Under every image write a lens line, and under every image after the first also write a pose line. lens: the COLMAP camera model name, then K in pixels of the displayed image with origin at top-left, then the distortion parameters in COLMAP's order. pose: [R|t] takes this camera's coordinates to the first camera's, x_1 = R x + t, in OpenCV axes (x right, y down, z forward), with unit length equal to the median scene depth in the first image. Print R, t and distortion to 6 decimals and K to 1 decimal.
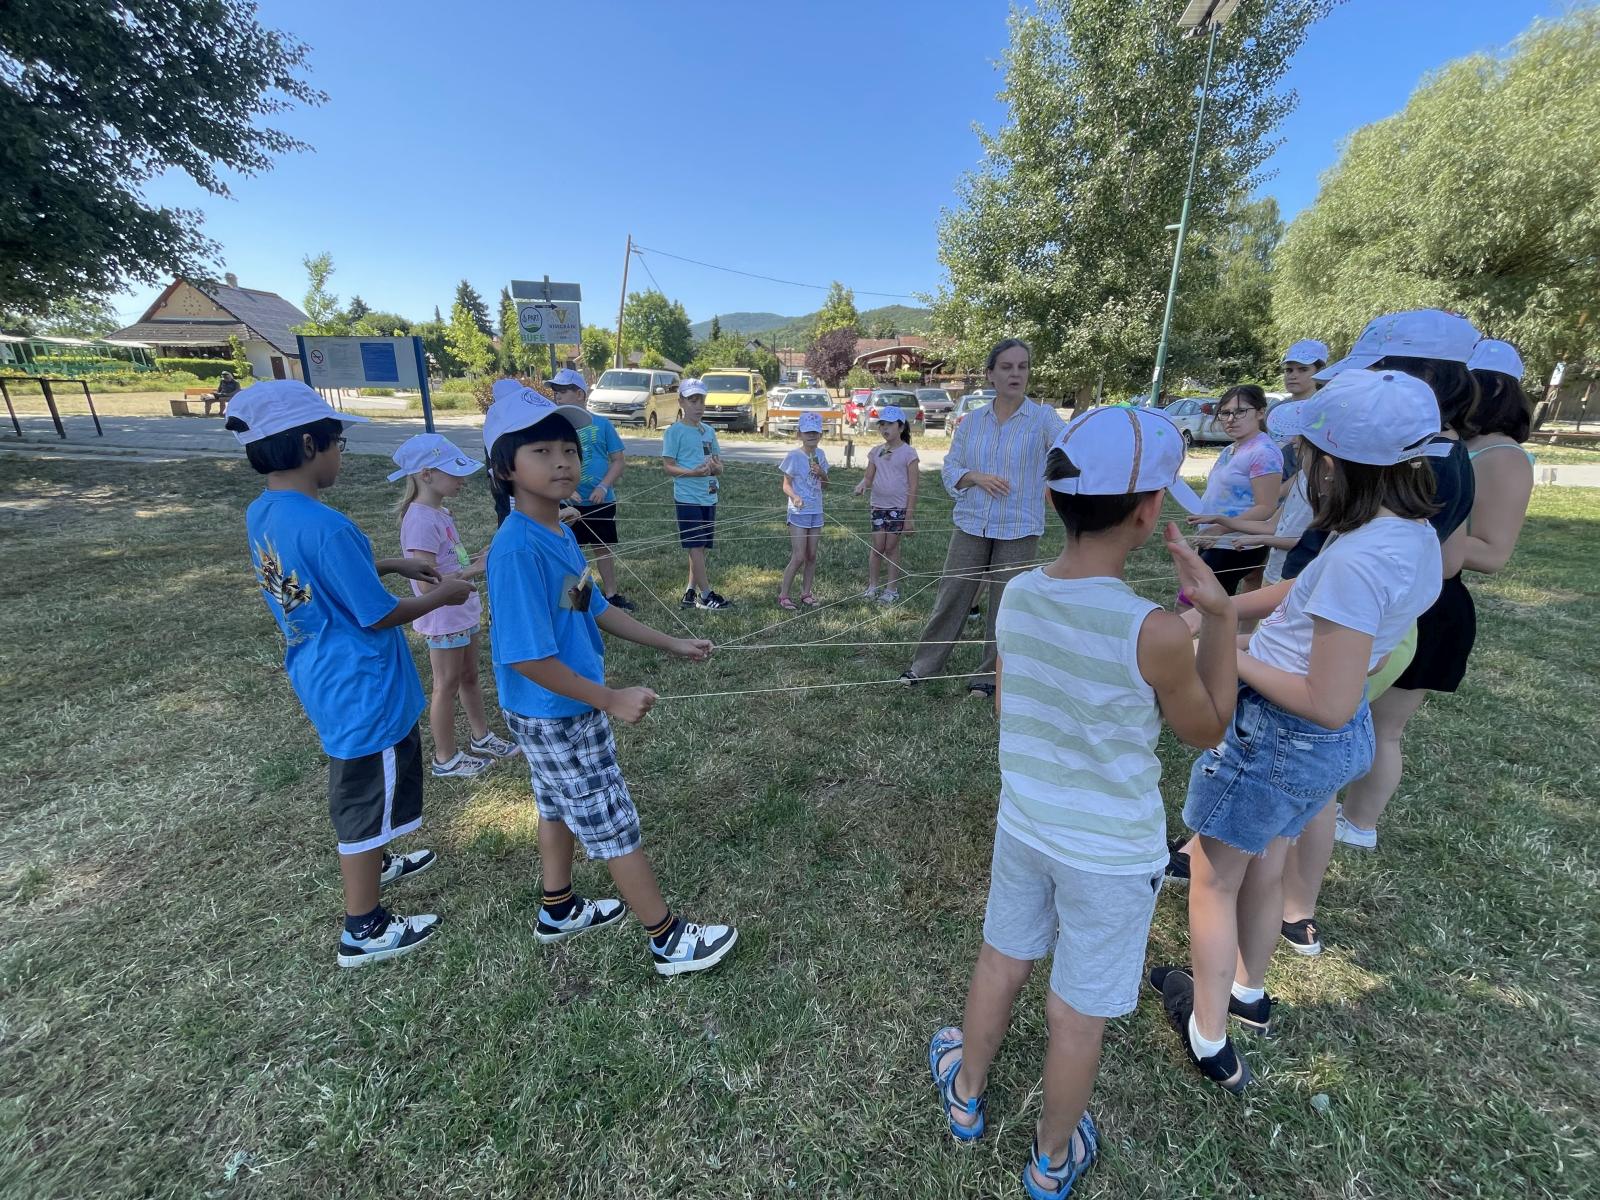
lens RADIAL K [[648.4, 0, 800.0], [0, 648.4, 600.0], [0, 0, 1]] dist [-0.003178, 0.000163]
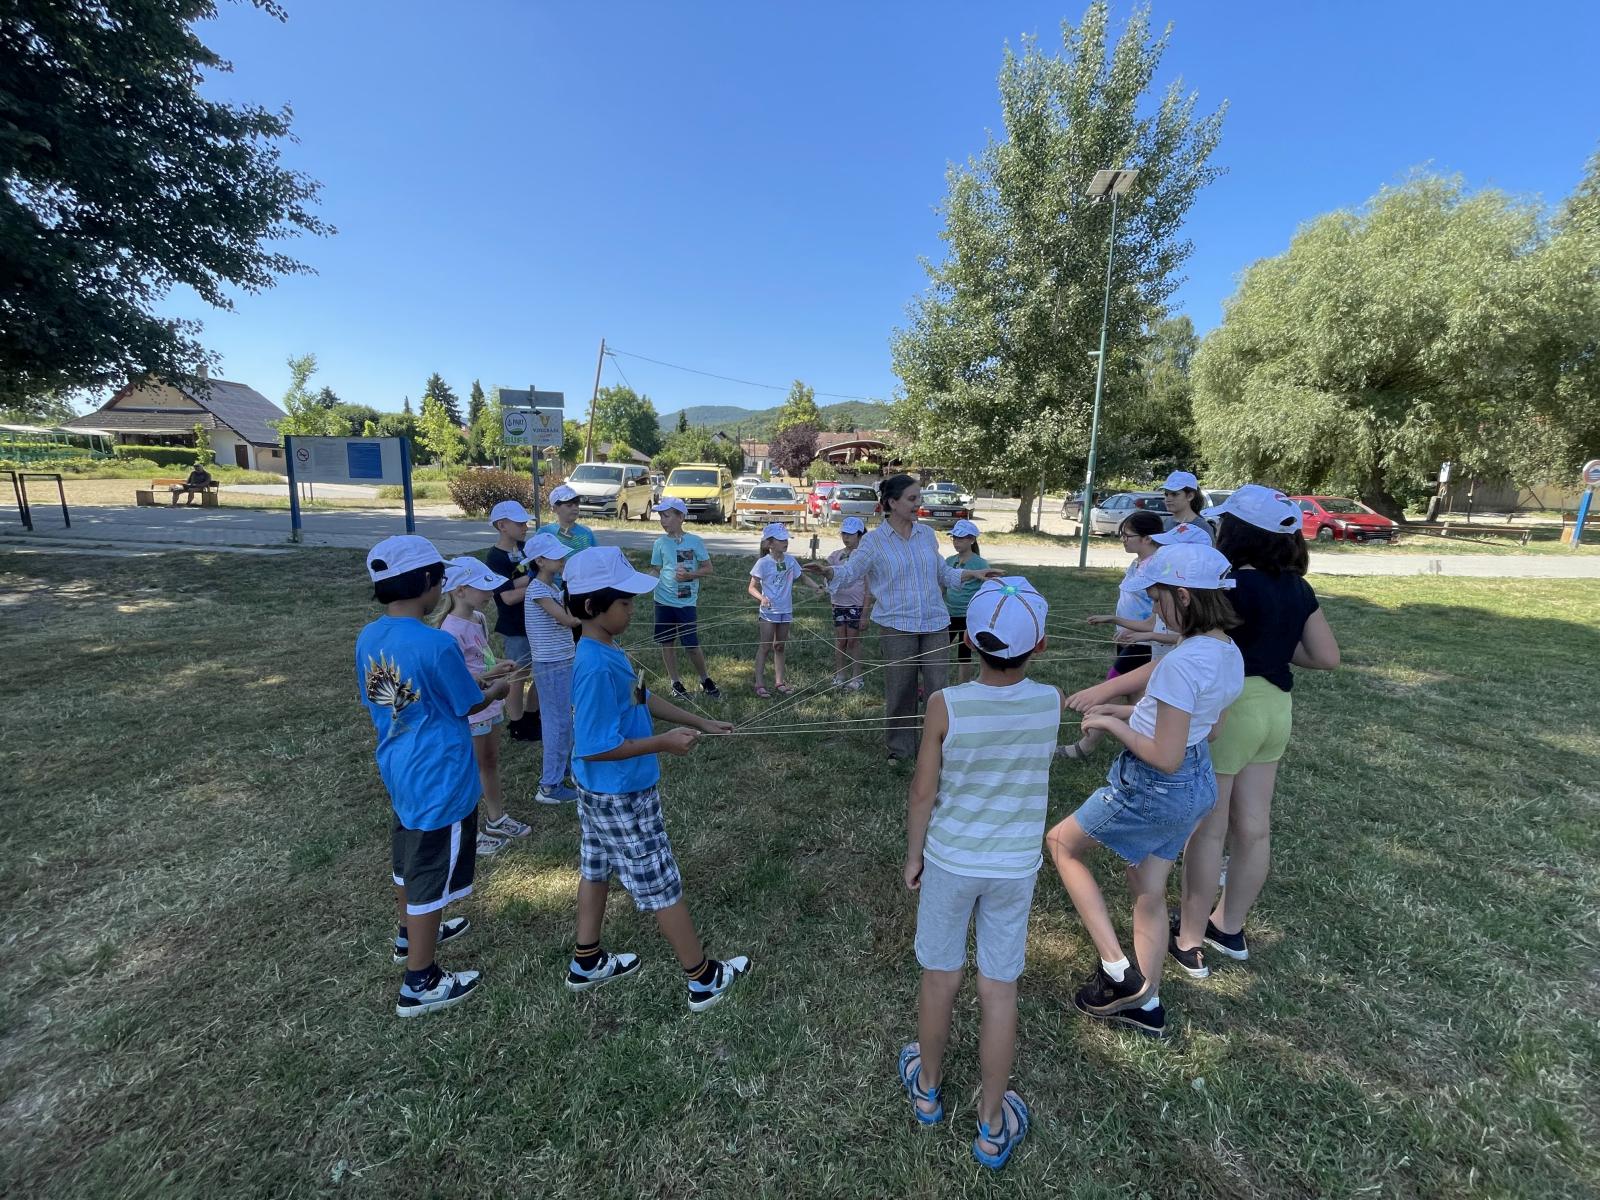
lens RADIAL K [[648.4, 0, 800.0], [0, 648.4, 600.0], [0, 0, 1]] dist [-0.003178, 0.000163]
pose [[0.998442, -0.004009, 0.055663, -0.023428], [0.011060, 0.991849, -0.126936, -0.011712], [-0.054700, 0.127353, 0.990348, -0.140657]]
